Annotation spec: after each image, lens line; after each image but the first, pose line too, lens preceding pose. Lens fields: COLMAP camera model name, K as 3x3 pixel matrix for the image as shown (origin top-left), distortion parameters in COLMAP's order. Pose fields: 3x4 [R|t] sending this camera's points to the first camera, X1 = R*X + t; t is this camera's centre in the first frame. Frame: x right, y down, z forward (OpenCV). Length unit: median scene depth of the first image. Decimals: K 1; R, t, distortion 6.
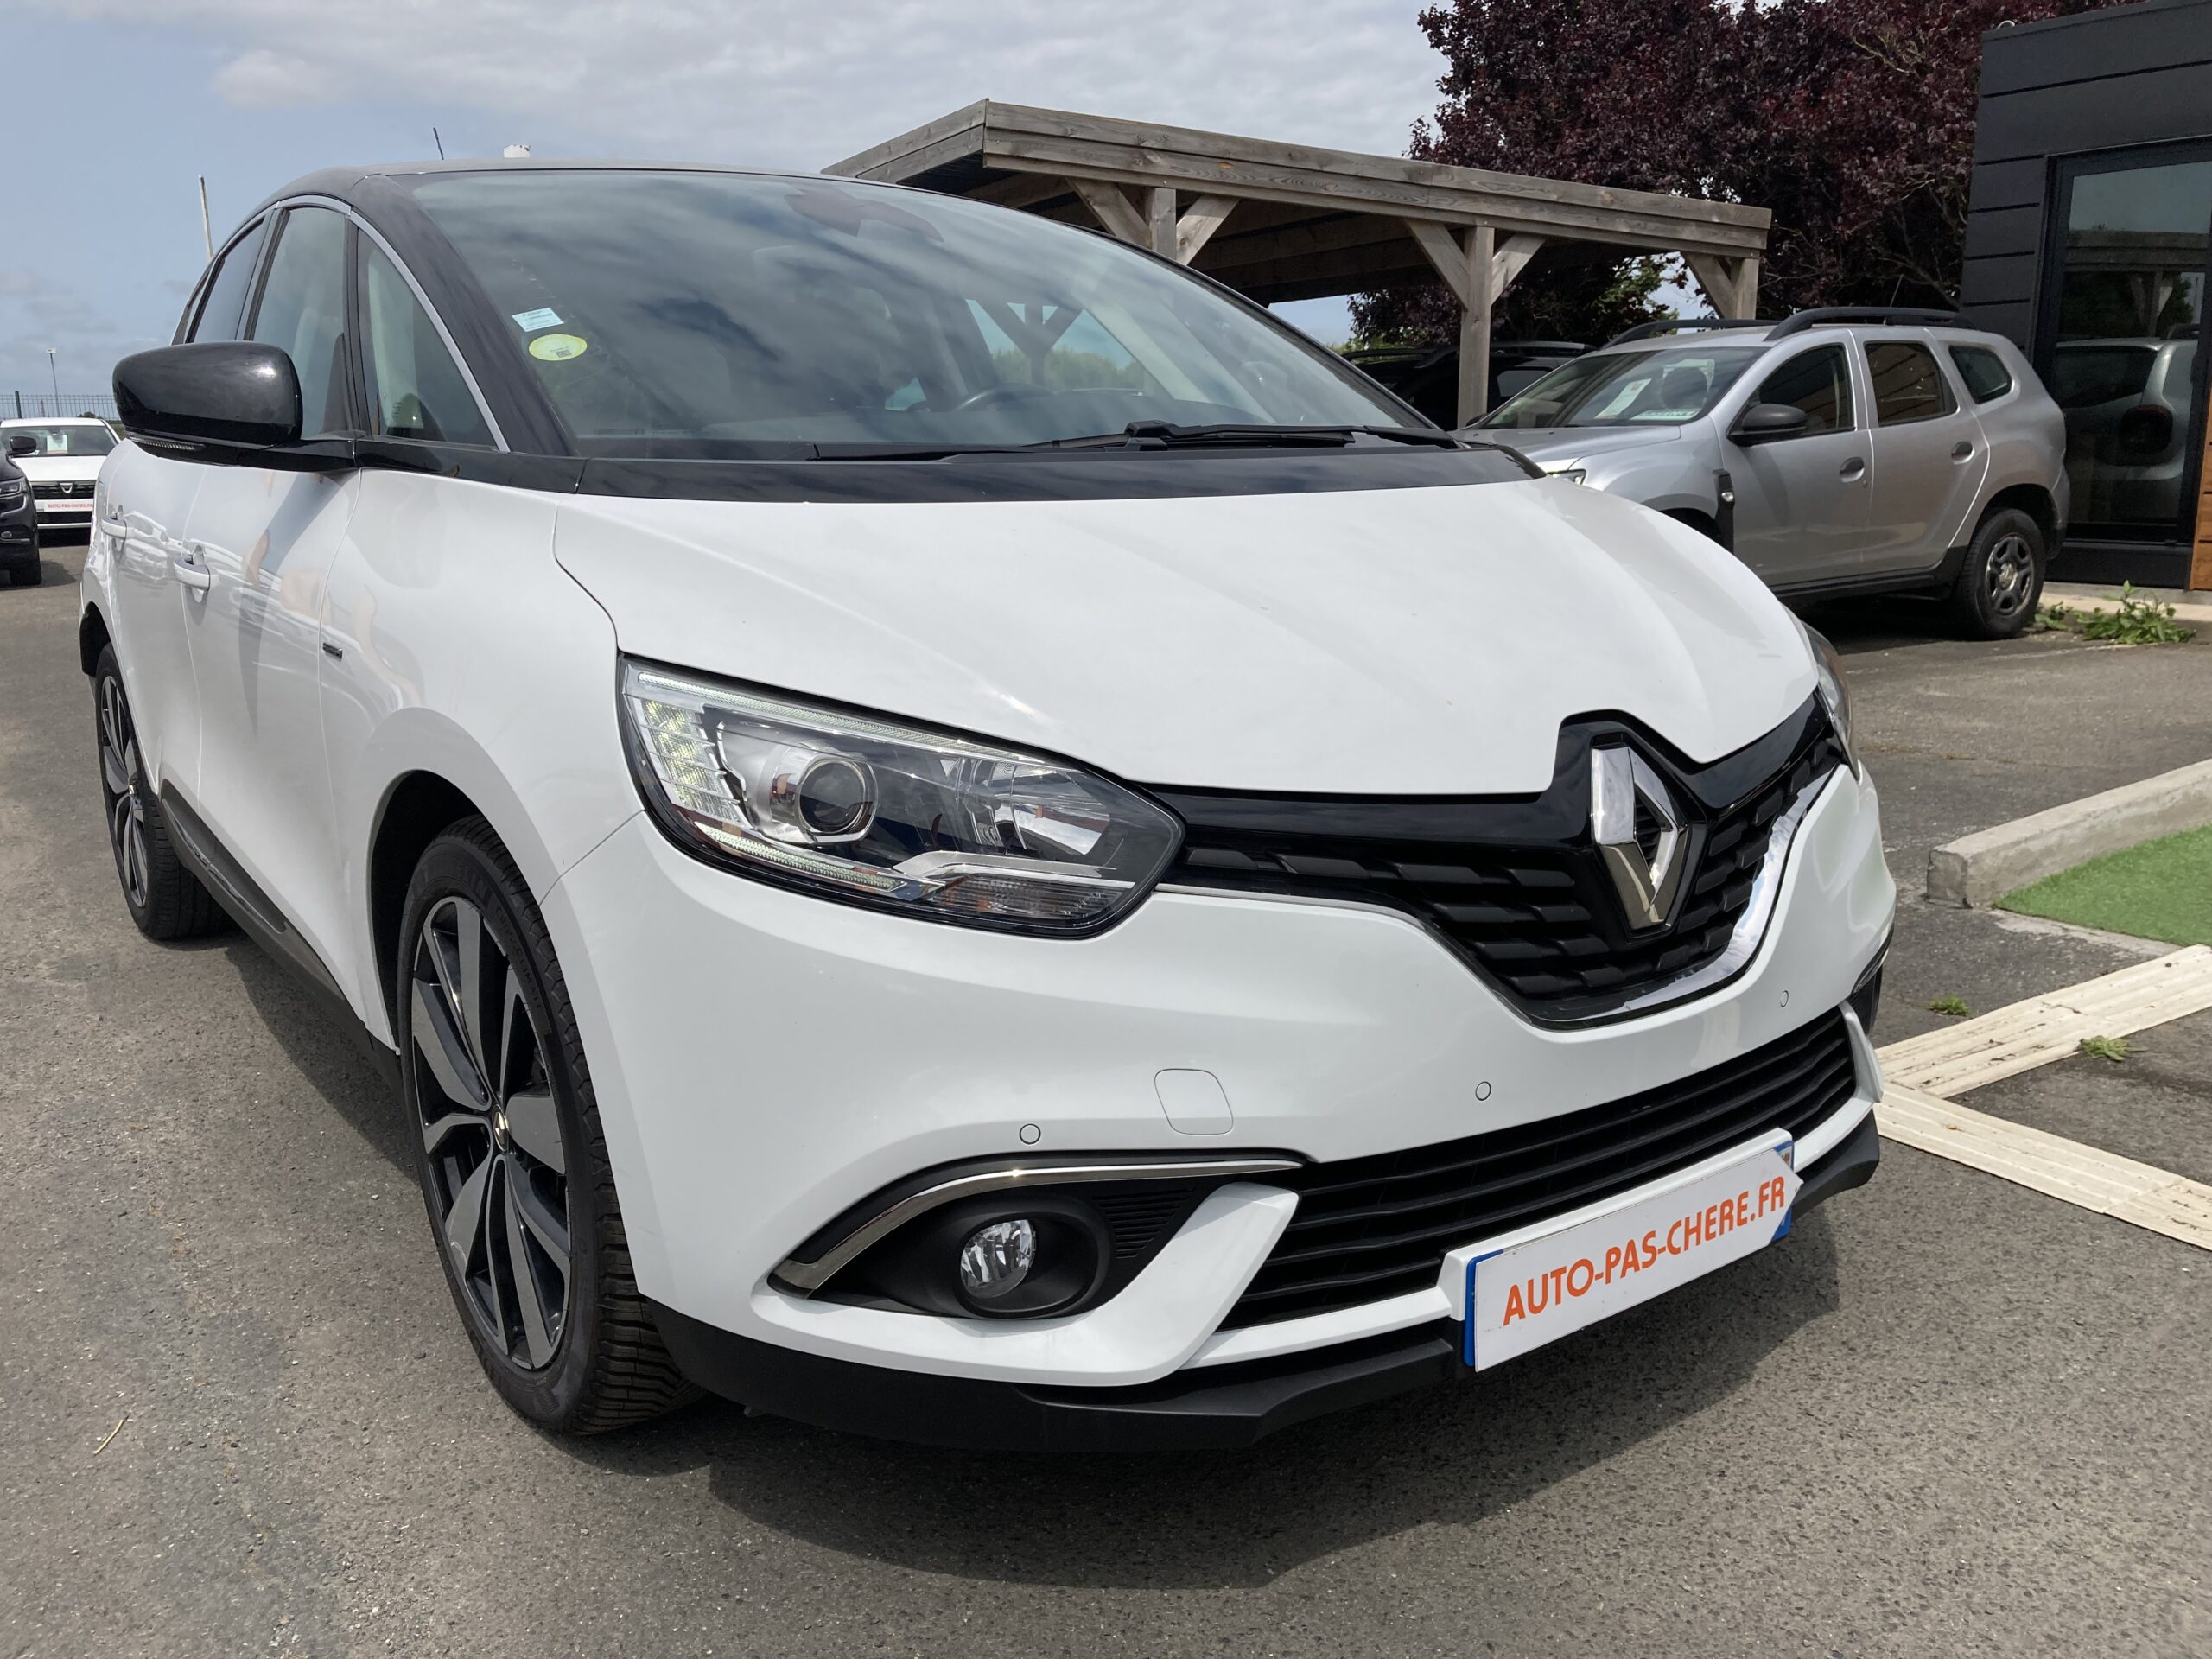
lens RADIAL K [[1785.3, 0, 1105.6], [0, 1785.3, 864.0], [0, 0, 1]] dist [-0.015439, -0.008723]
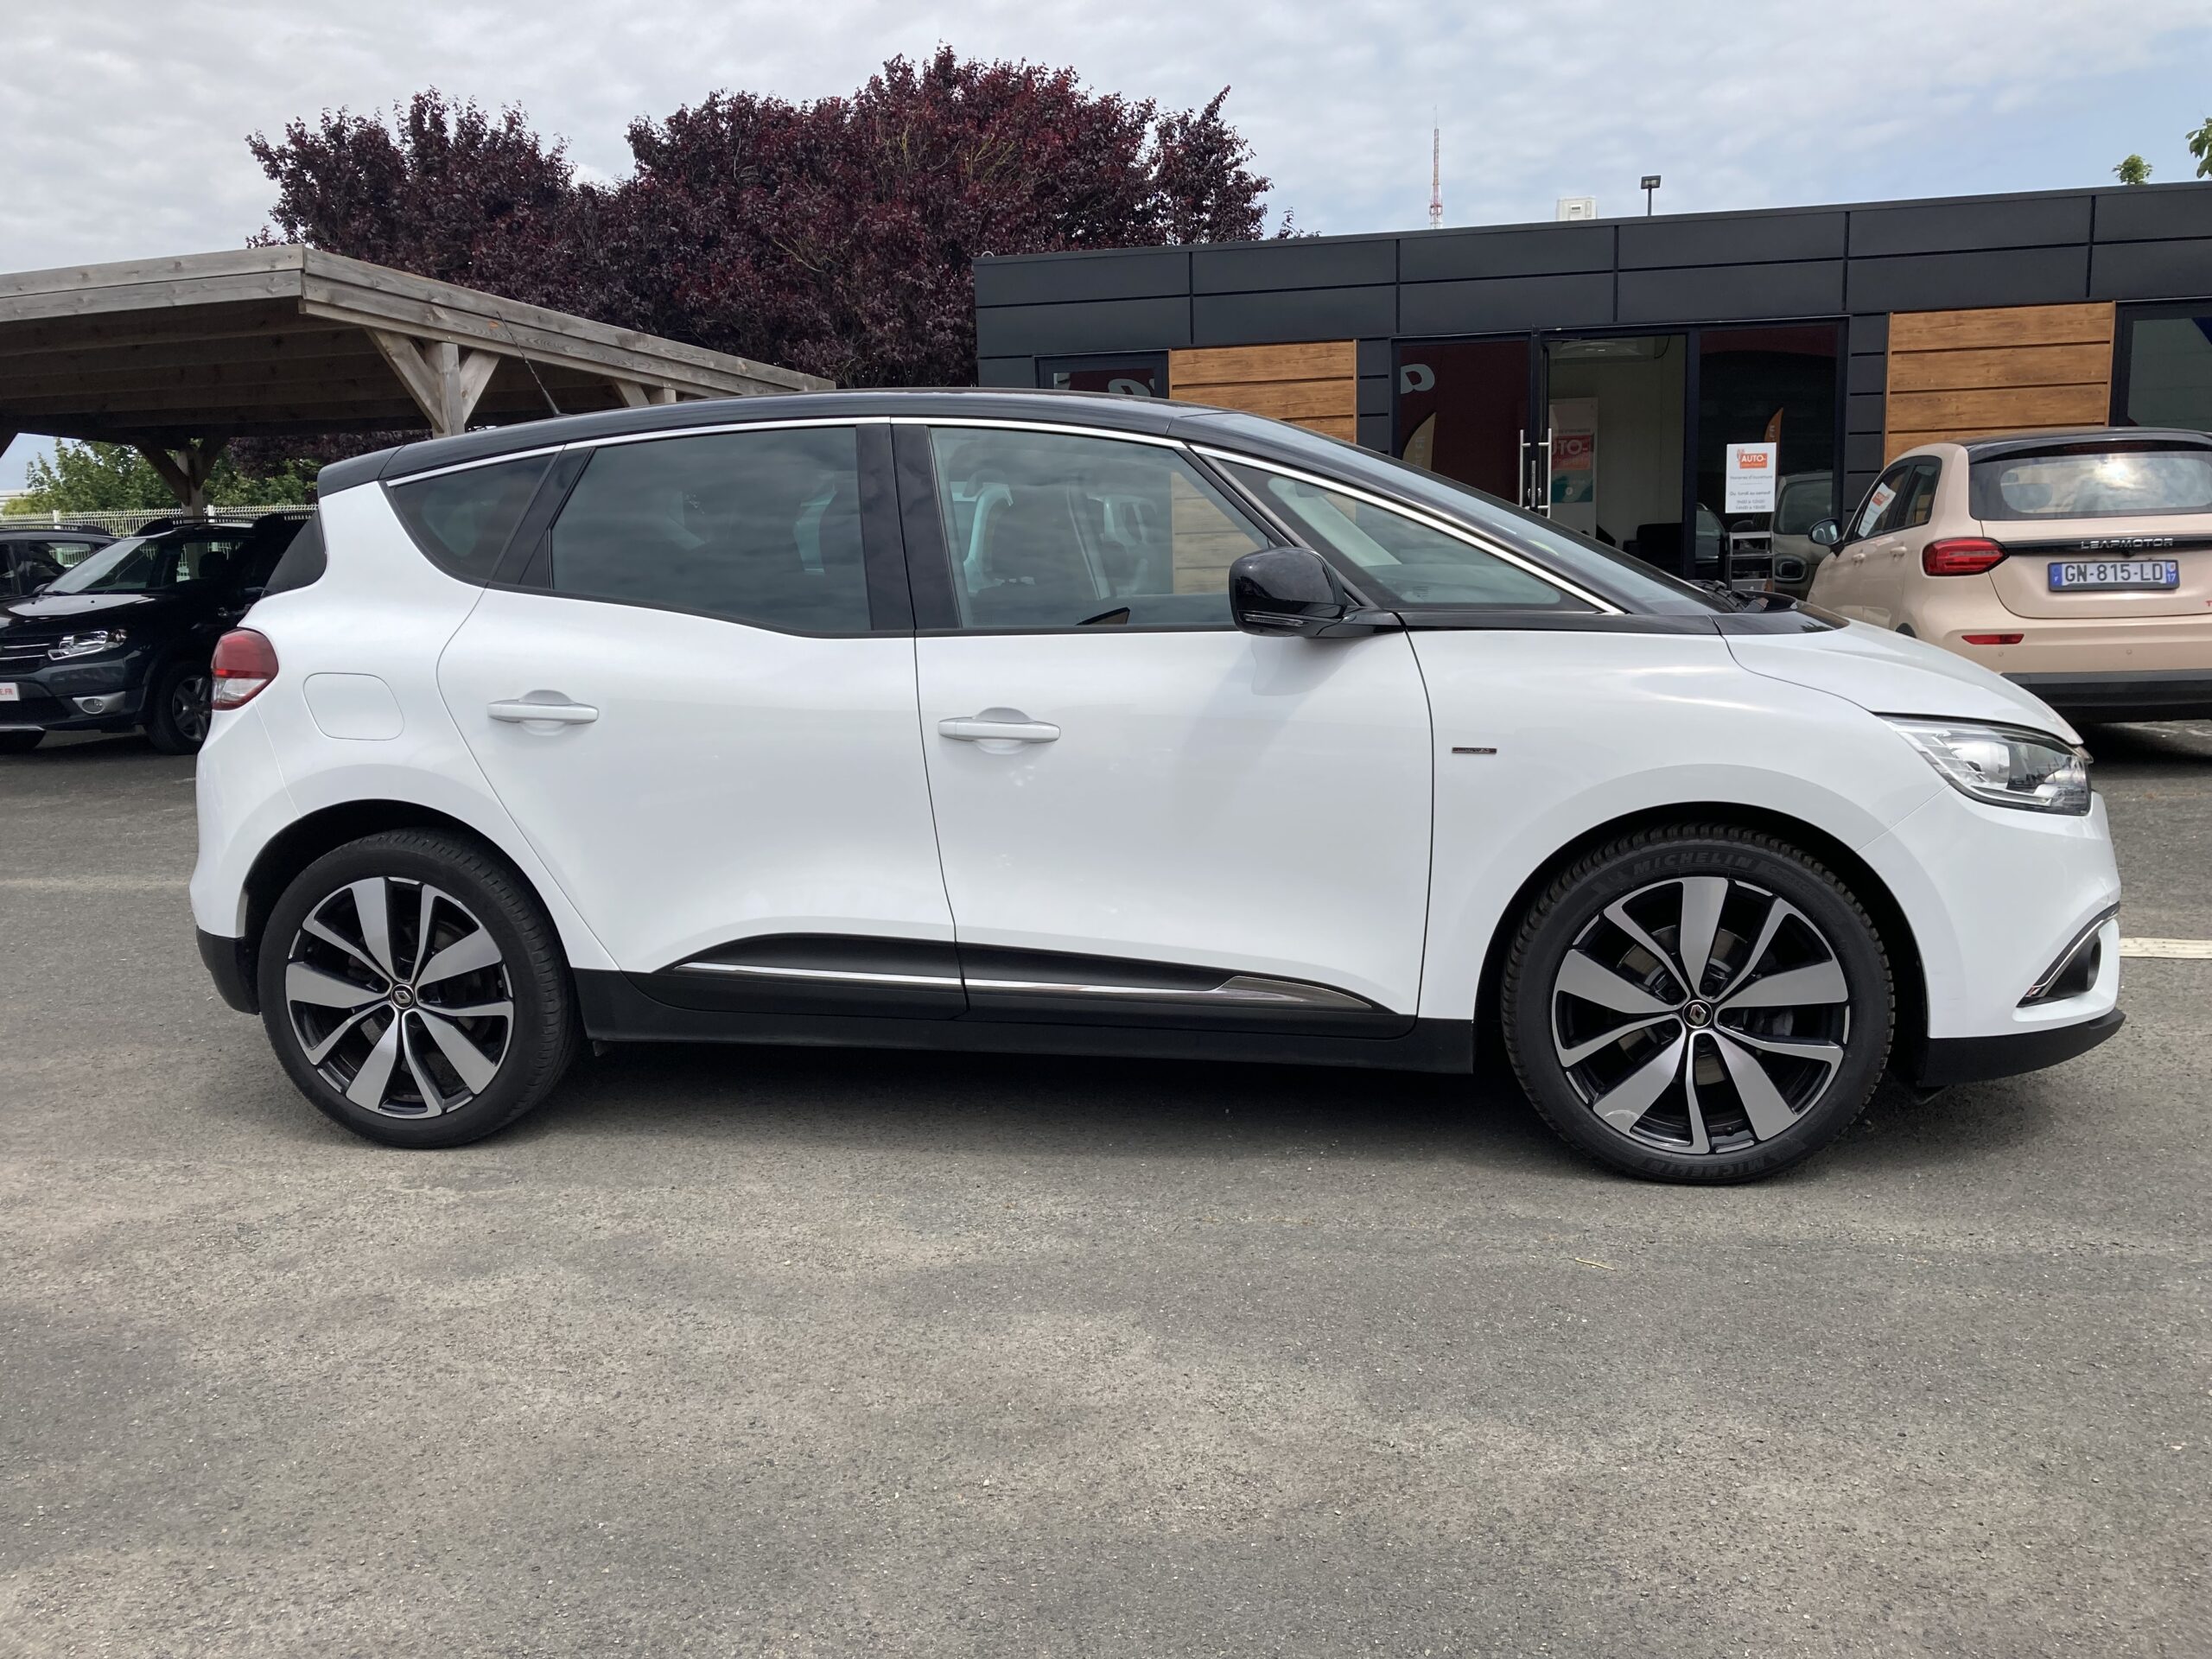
lens RADIAL K [[1792.1, 0, 1106.0], [0, 1792.1, 829.5], [0, 0, 1]] dist [-0.024365, -0.003643]
pose [[0.696971, -0.123318, 0.706416, -0.472950], [0.176907, 0.984224, -0.002727, -0.029439], [-0.694935, 0.126871, 0.707792, 0.033915]]
